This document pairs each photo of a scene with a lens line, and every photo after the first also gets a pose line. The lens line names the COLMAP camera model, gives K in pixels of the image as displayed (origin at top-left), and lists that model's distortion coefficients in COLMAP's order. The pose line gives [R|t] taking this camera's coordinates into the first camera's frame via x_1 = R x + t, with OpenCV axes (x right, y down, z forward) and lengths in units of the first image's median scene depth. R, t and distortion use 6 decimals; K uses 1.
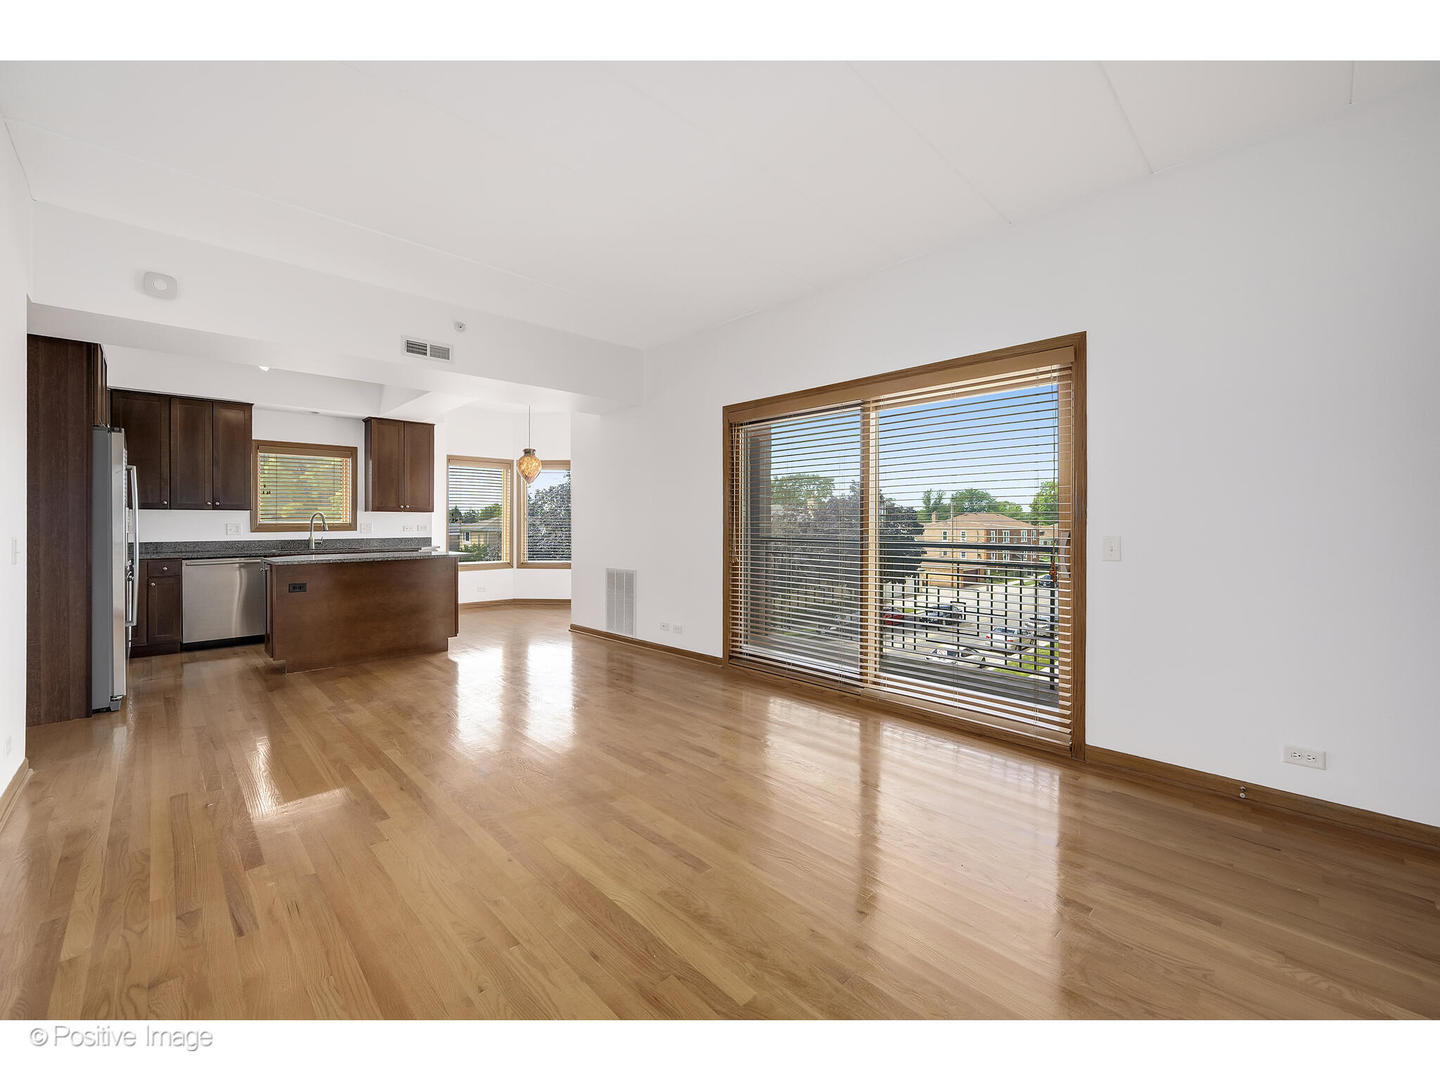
lens RADIAL K [[589.9, 0, 721.6], [0, 589.9, 520.9], [0, 0, 1]] dist [-0.000570, 0.000373]
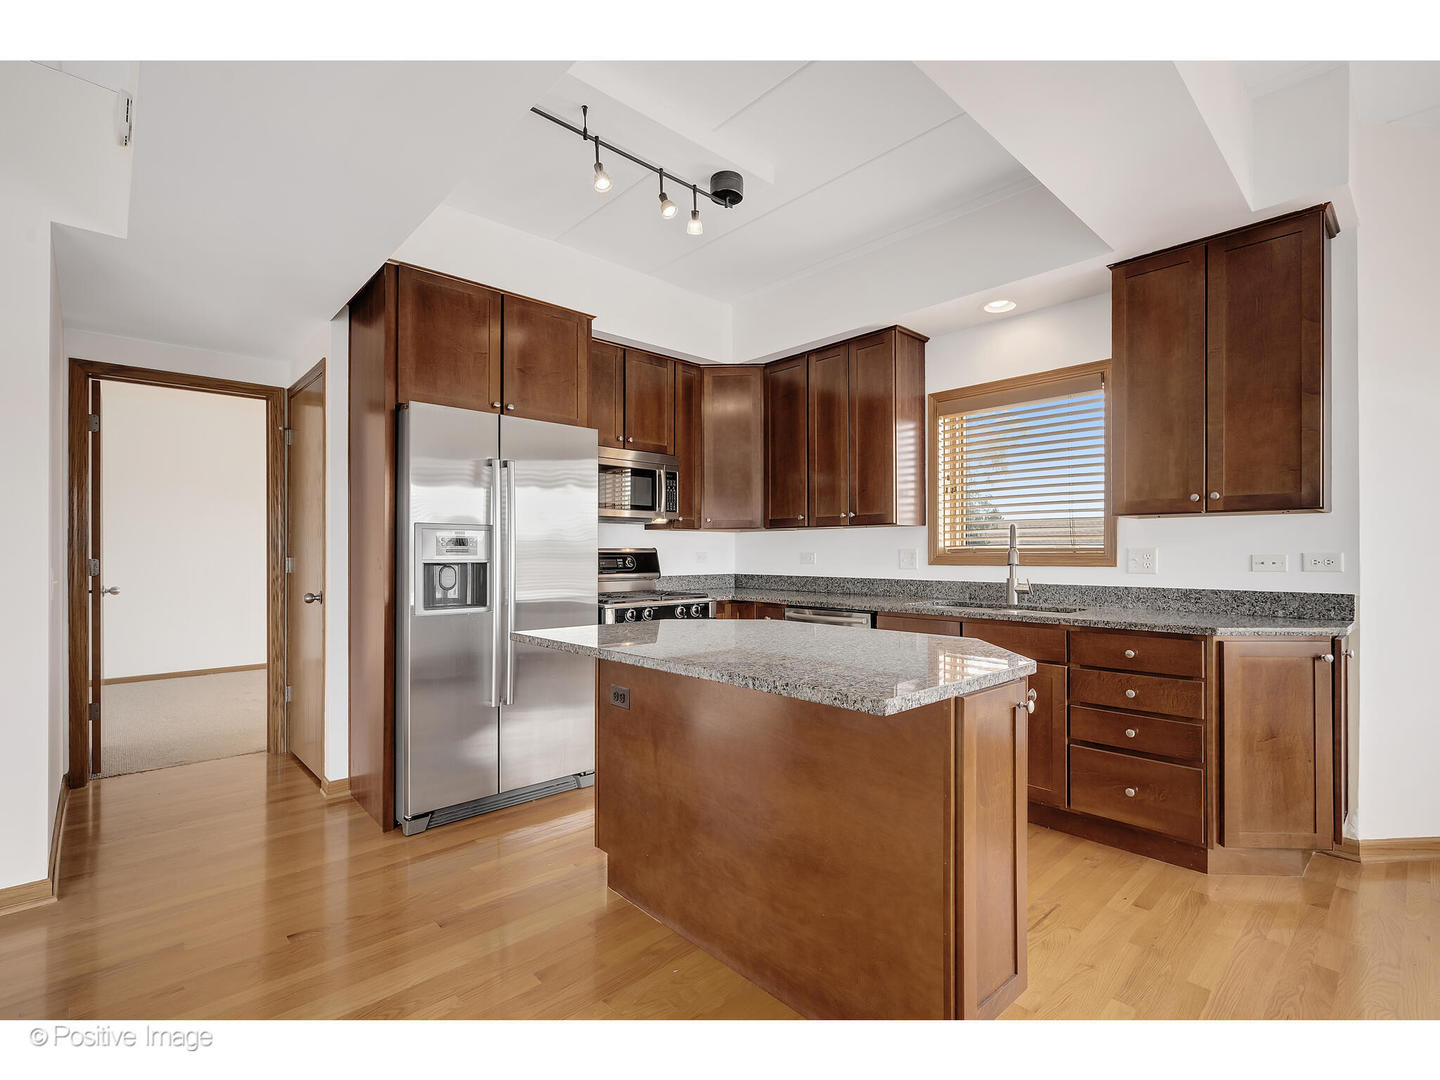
lens RADIAL K [[675.1, 0, 726.0], [0, 675.1, 547.6], [0, 0, 1]] dist [0.000863, 0.000532]
pose [[-0.017882, -0.005890, -0.999823, -0.169986], [0.003841, 0.999975, -0.005960, 0.005776], [0.999833, -0.003947, -0.017859, 0.813421]]
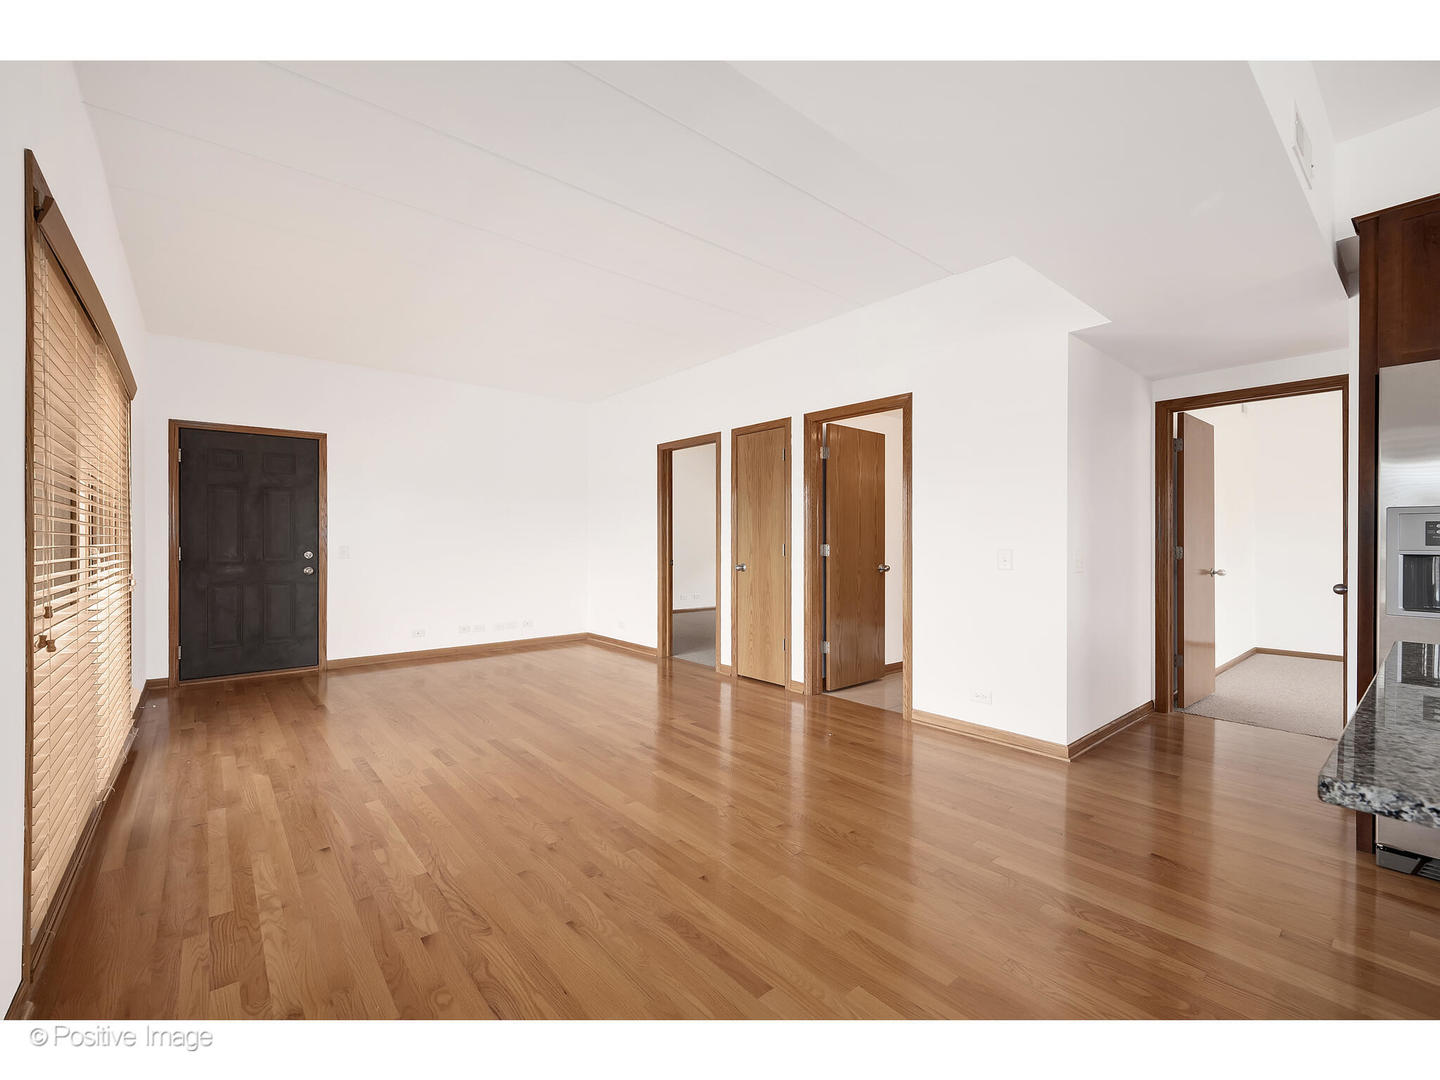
lens RADIAL K [[589.9, 0, 734.4], [0, 589.9, 541.0], [0, 0, 1]] dist [-0.000570, 0.000373]
pose [[-0.999356, -0.000706, 0.035887, -0.253089], [-0.000939, 0.999979, -0.006456, 0.007752], [-0.035882, -0.006485, -0.999335, 0.948139]]
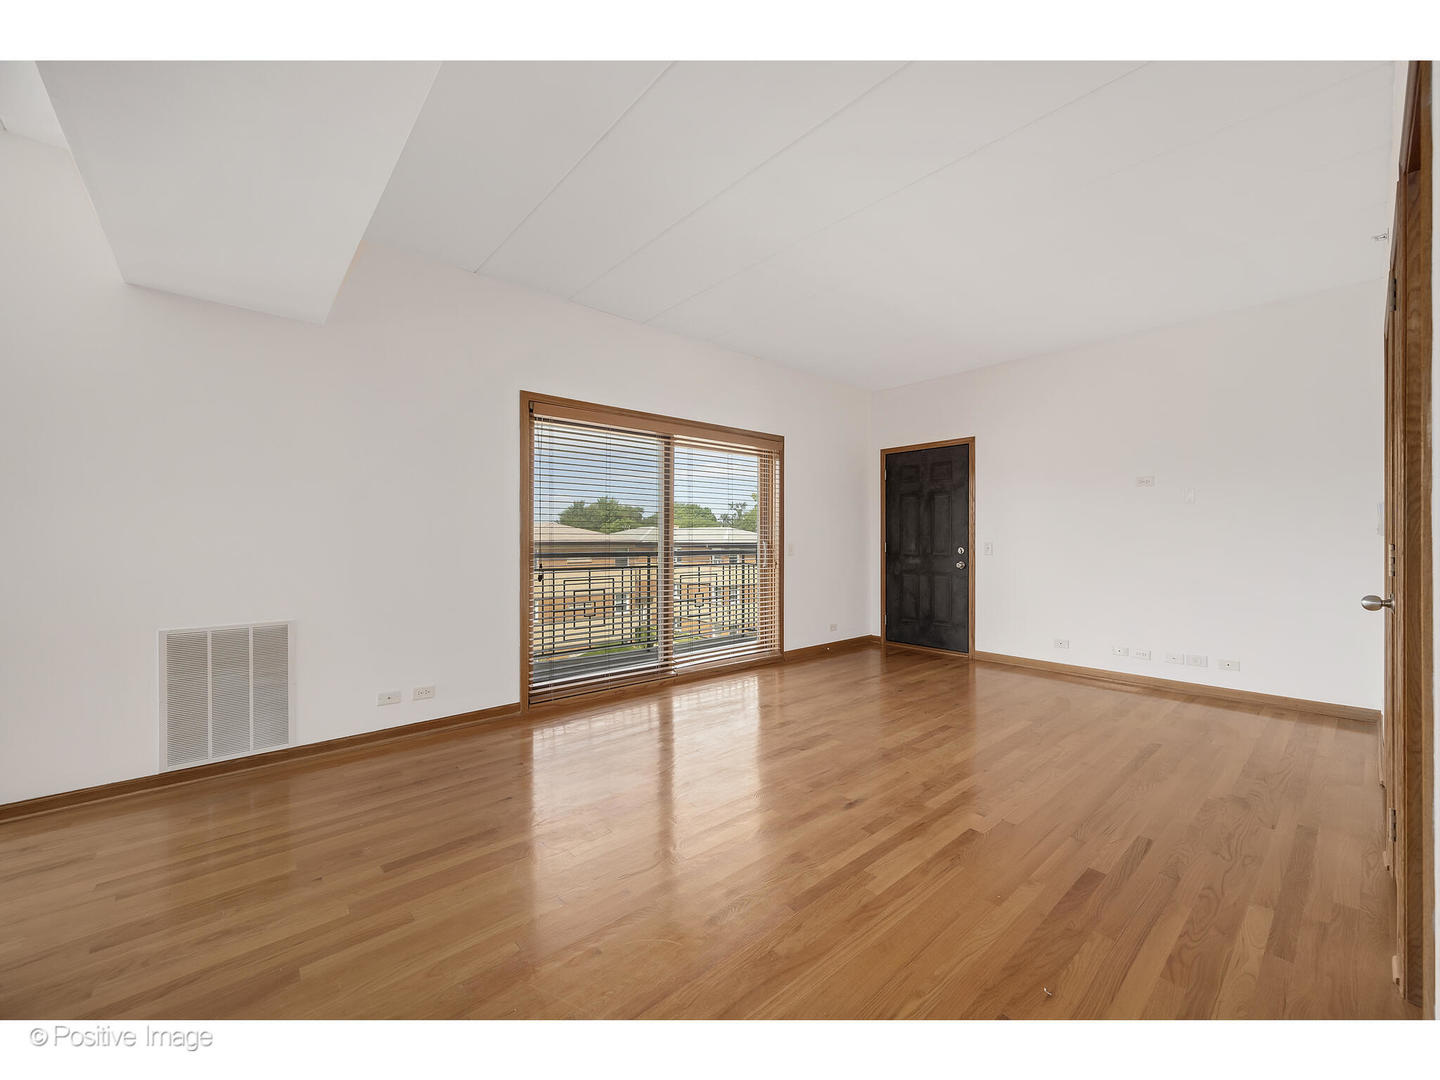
lens RADIAL K [[580.7, 0, 717.9], [0, 580.7, 543.9], [0, 0, 1]] dist [-0.002158, 0.000119]
pose [[0.044613, -0.008693, 0.998967, -0.585465], [-0.004499, 0.999950, 0.008903, 0.006047], [-0.998994, -0.004892, 0.044571, 0.520836]]
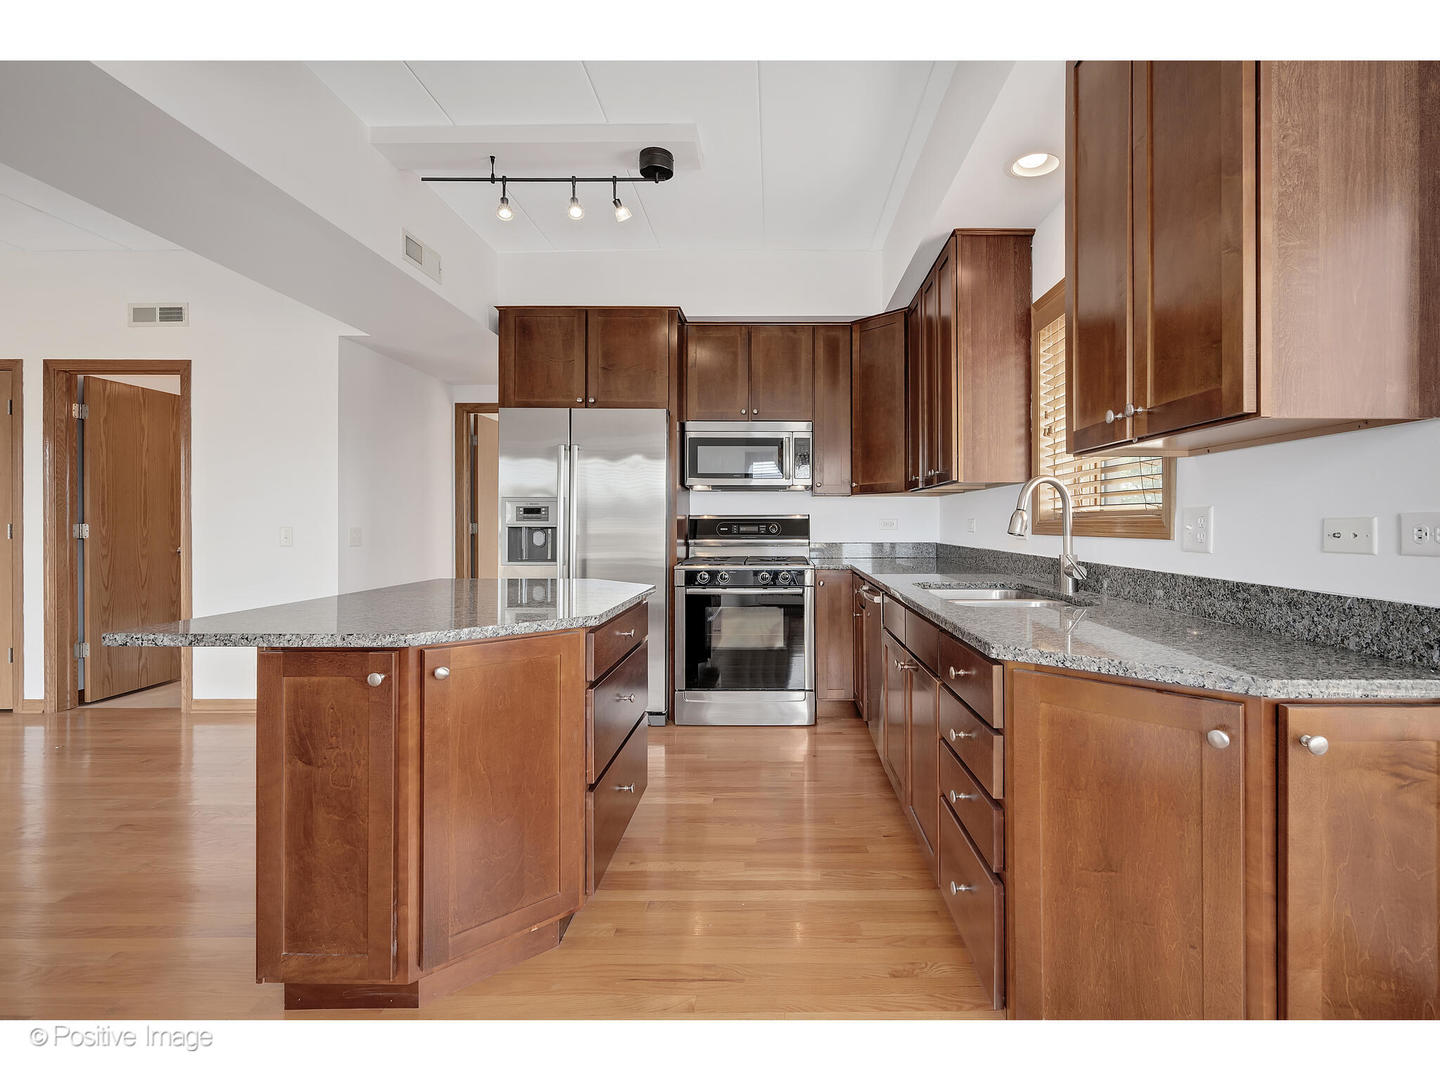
lens RADIAL K [[675.1, 0, 756.5], [0, 675.1, 520.2], [0, 0, 1]] dist [0.000863, 0.000532]
pose [[-0.707666, 0.002104, -0.706544, -0.338168], [0.005723, 0.999980, -0.002755, 0.009348], [0.706524, -0.005993, -0.707664, 1.175166]]
